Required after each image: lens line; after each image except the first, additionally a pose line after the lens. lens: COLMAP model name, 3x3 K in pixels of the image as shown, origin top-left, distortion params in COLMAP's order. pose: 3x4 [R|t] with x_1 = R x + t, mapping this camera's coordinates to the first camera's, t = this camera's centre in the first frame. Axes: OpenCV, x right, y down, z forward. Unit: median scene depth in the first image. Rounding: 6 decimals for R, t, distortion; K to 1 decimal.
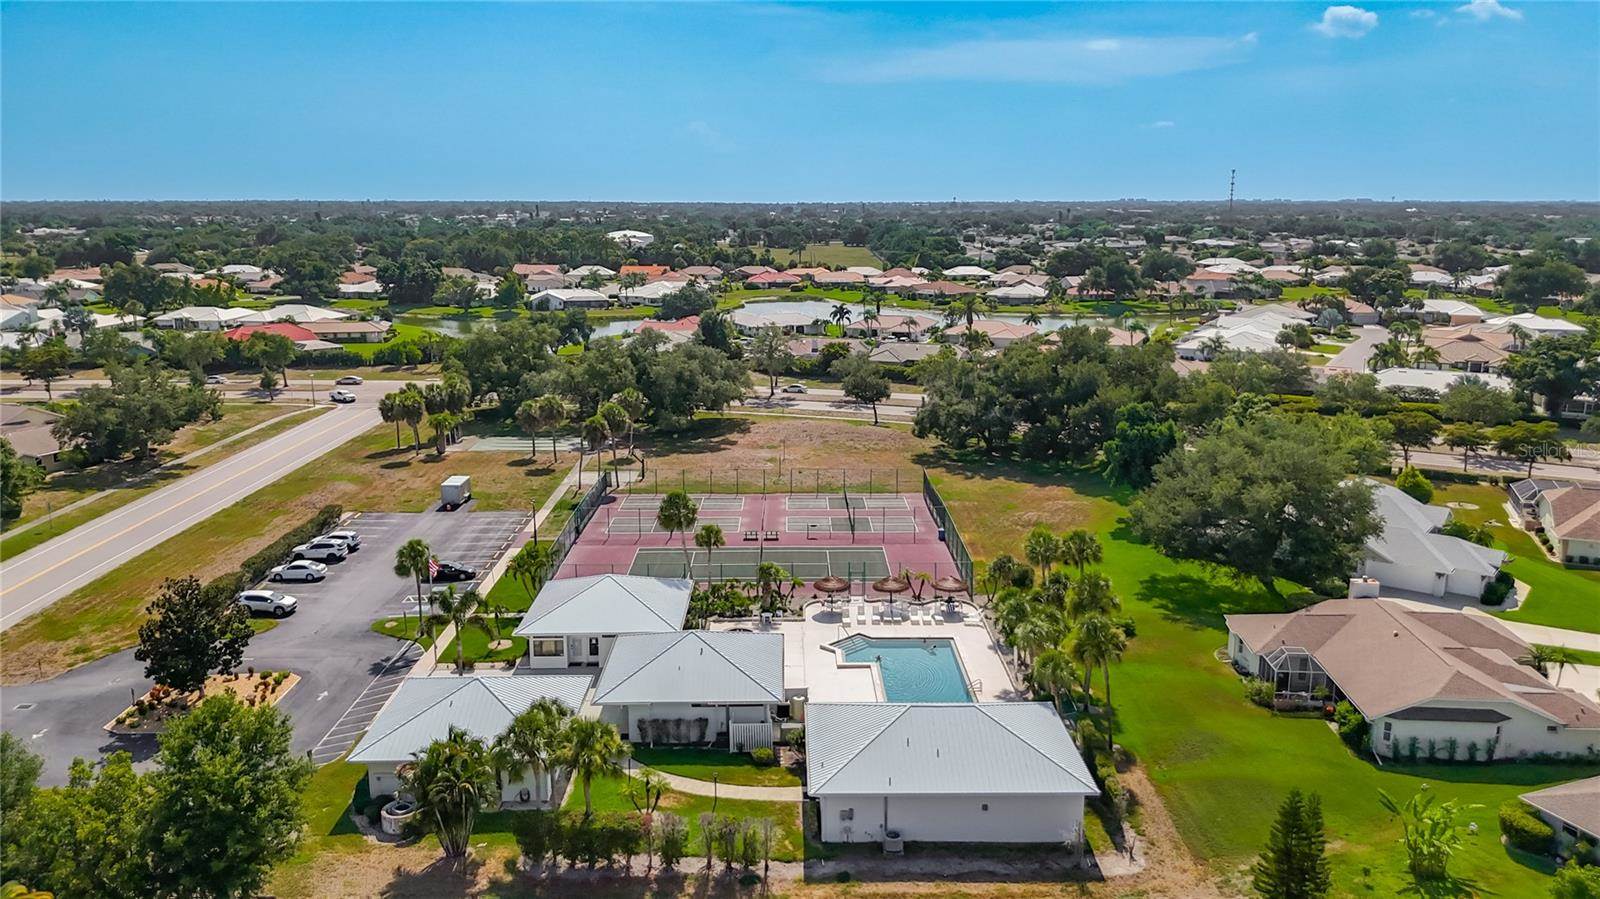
lens RADIAL K [[1176.7, 0, 810.7], [0, 1176.7, 453.9], [0, 0, 1]] dist [0.053531, -0.003815]
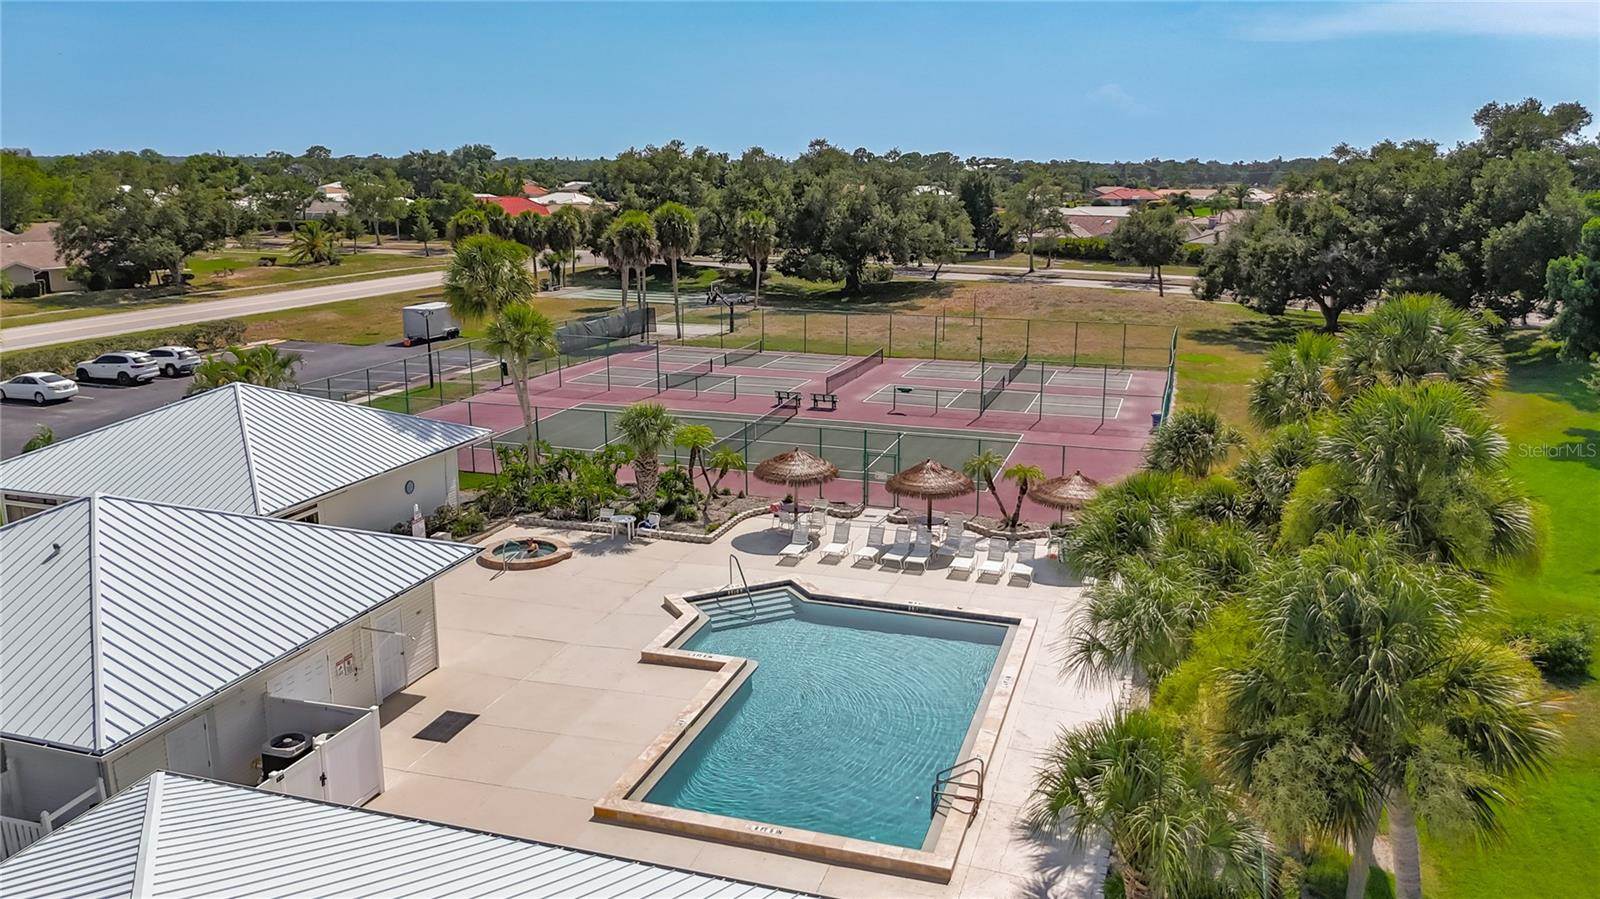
lens RADIAL K [[1176.5, 0, 800.0], [0, 1176.5, 443.2], [0, 0, 1]] dist [-0.009864, -0.005449]
pose [[0.941672, 0.072605, -0.328608, 0.165375], [-0.067236, 0.997353, 0.027688, 0.092008], [0.329748, -0.003978, 0.944061, 0.609512]]
